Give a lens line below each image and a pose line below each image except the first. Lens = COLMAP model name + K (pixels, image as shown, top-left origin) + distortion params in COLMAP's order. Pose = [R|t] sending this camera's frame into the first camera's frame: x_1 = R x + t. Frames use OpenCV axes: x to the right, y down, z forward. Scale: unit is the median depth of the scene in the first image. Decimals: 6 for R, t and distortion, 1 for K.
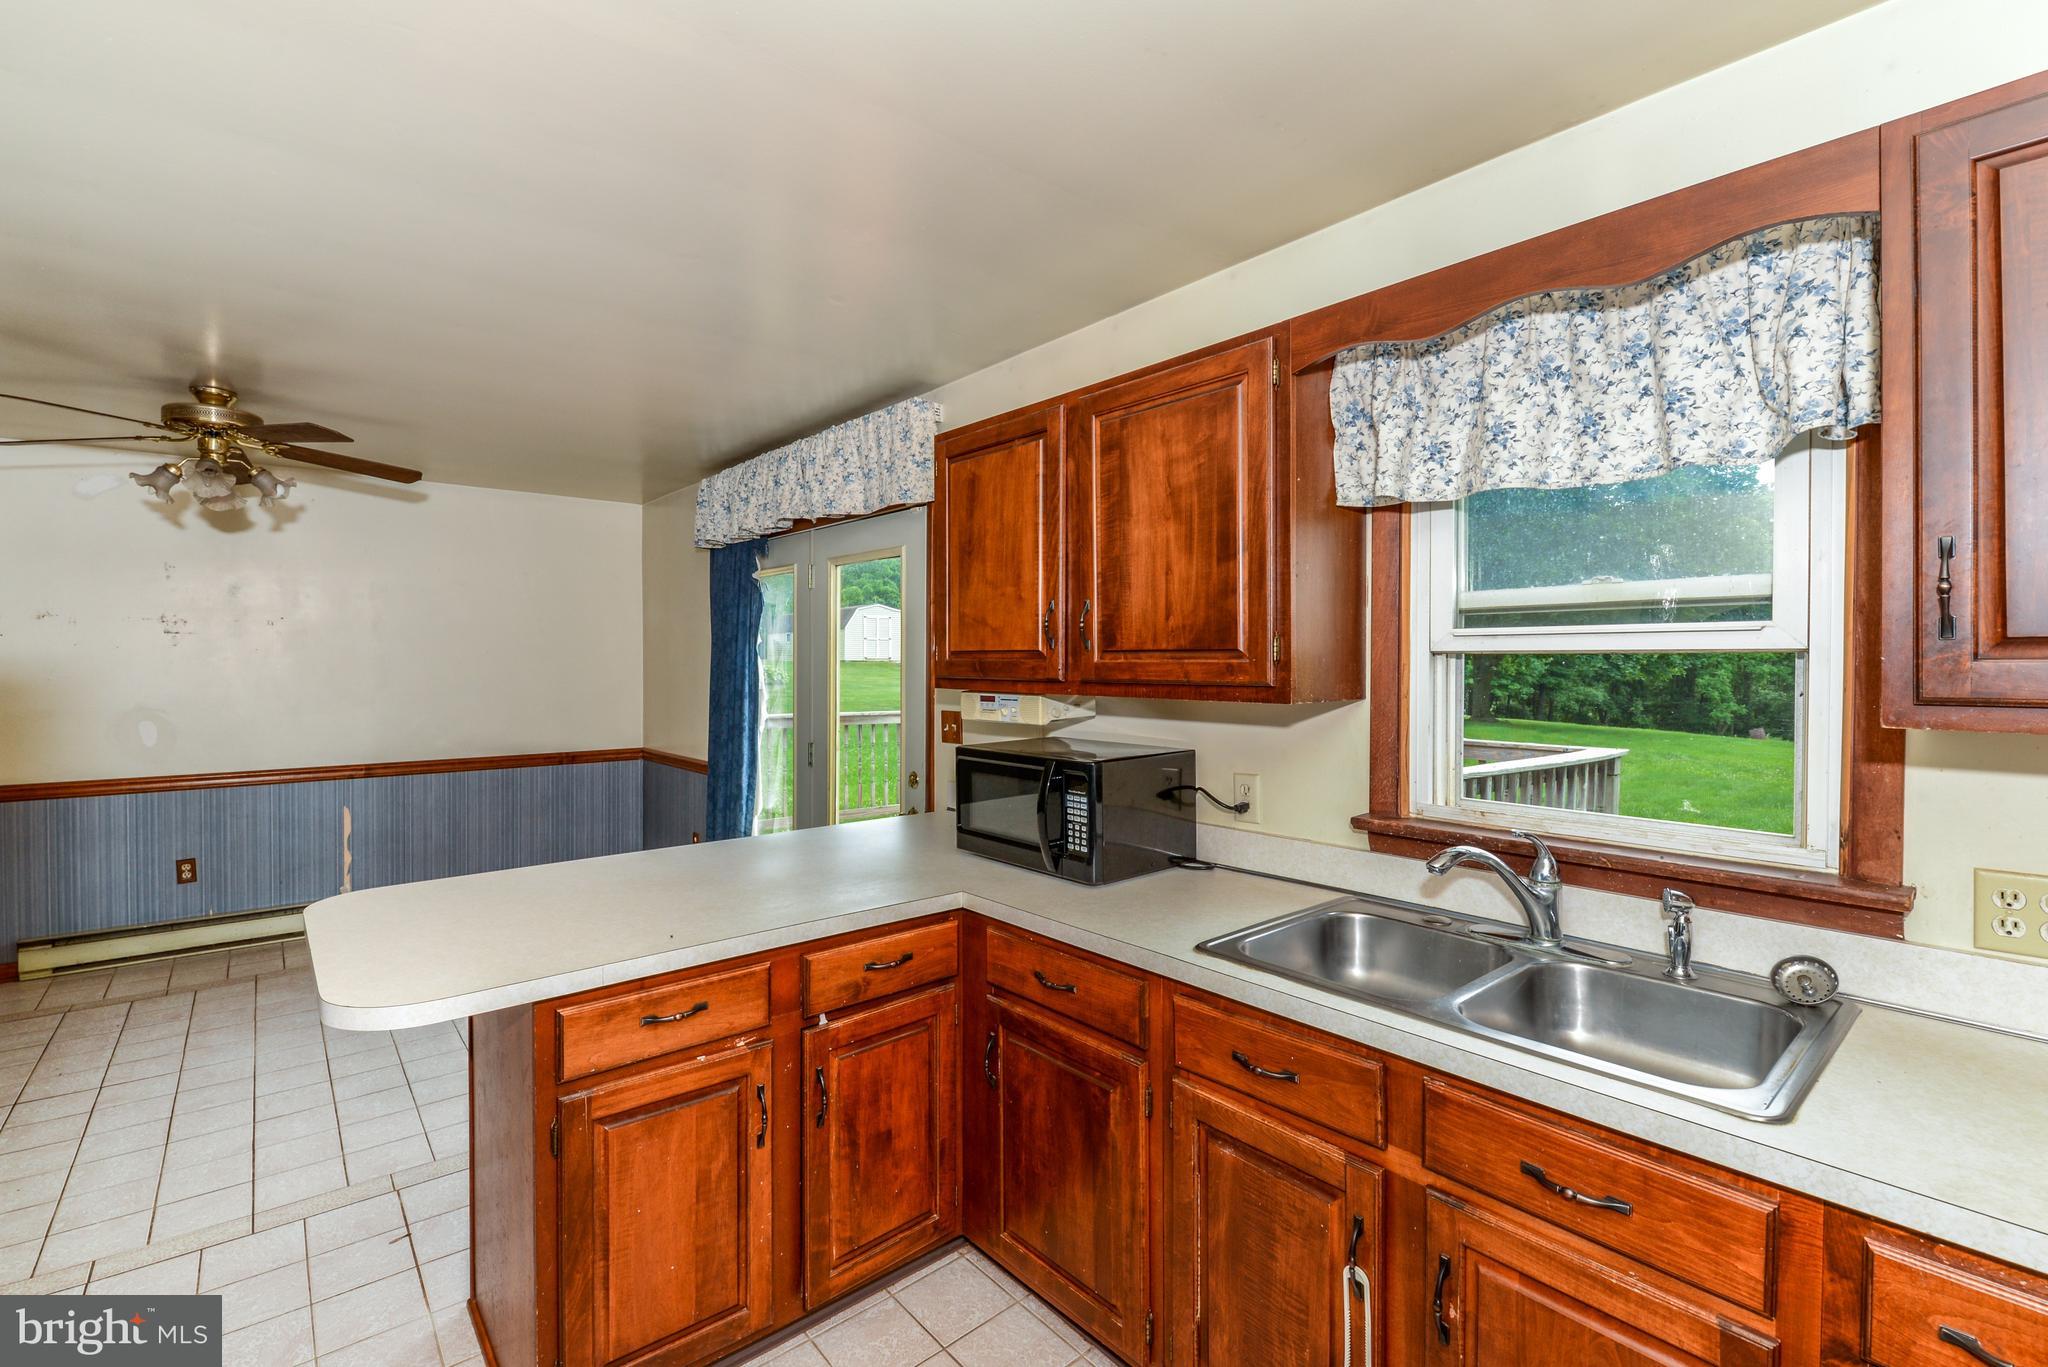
lens RADIAL K [[920.2, 0, 1024.0], [0, 920.2, 683.5], [0, 0, 1]] dist [0.000906, -0.005422]
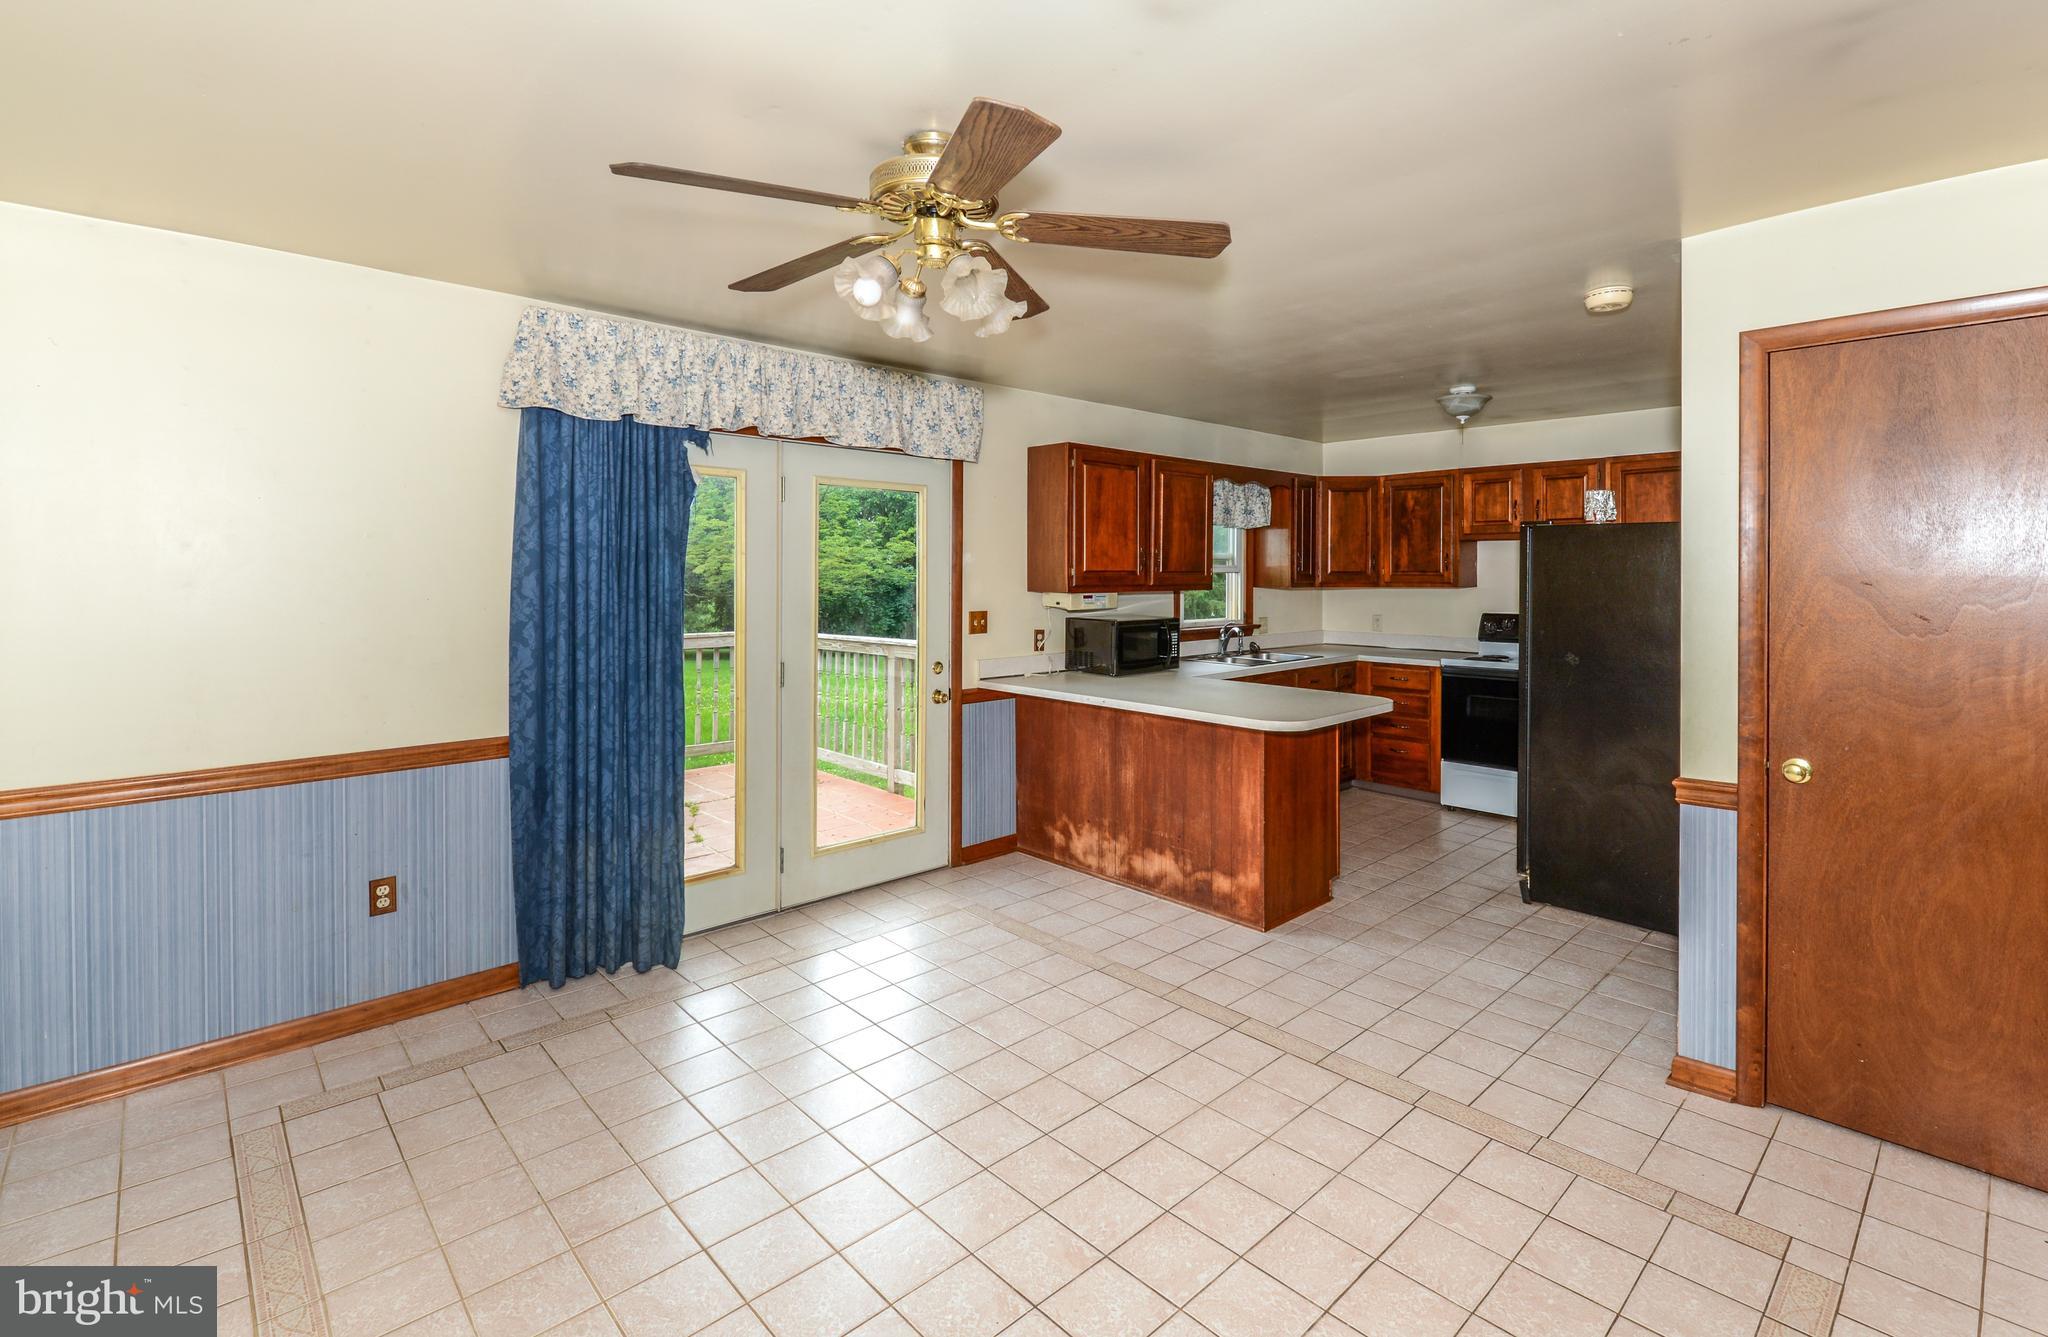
lens RADIAL K [[926.8, 0, 1048.9], [0, 926.8, 574.4], [0, 0, 1]] dist [0.001004, 0.000149]
pose [[-0.064458, -0.006097, 0.997902, -2.294399], [0.019881, 0.999775, 0.007392, -0.052239], [-0.997722, 0.020315, -0.064322, 1.473866]]
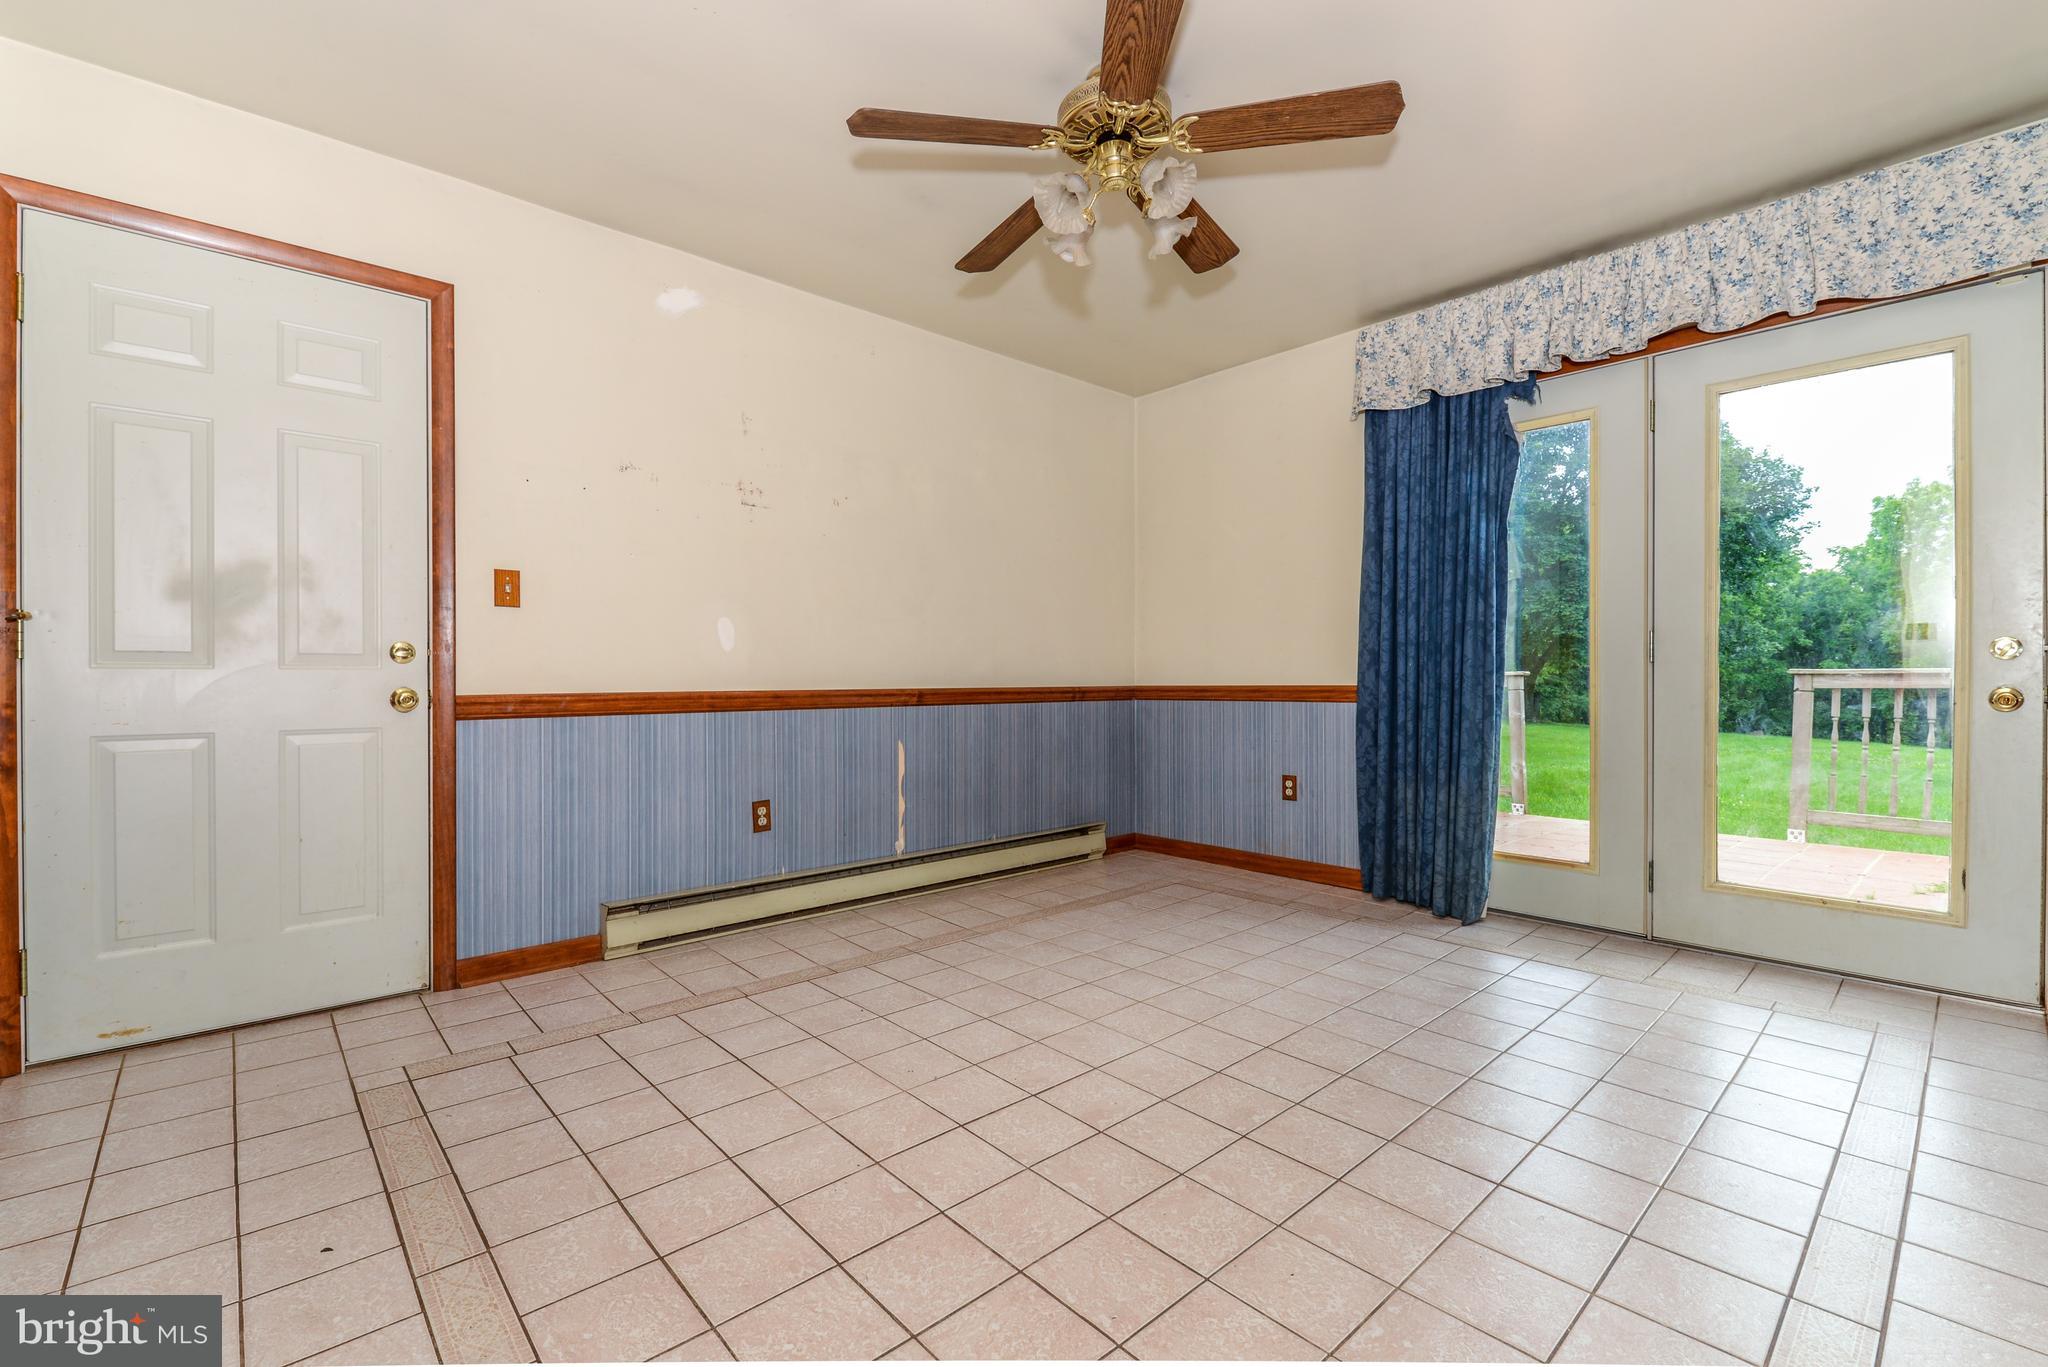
lens RADIAL K [[870.4, 0, 1024.0], [0, 870.4, 683.5], [0, 0, 1]] dist [-0.019519, 0.000081]
pose [[0.999594, -0.006607, 0.027707, -1.474719], [0.007214, 0.999735, -0.021853, 0.229804], [-0.027555, 0.022044, 0.999377, 0.551974]]
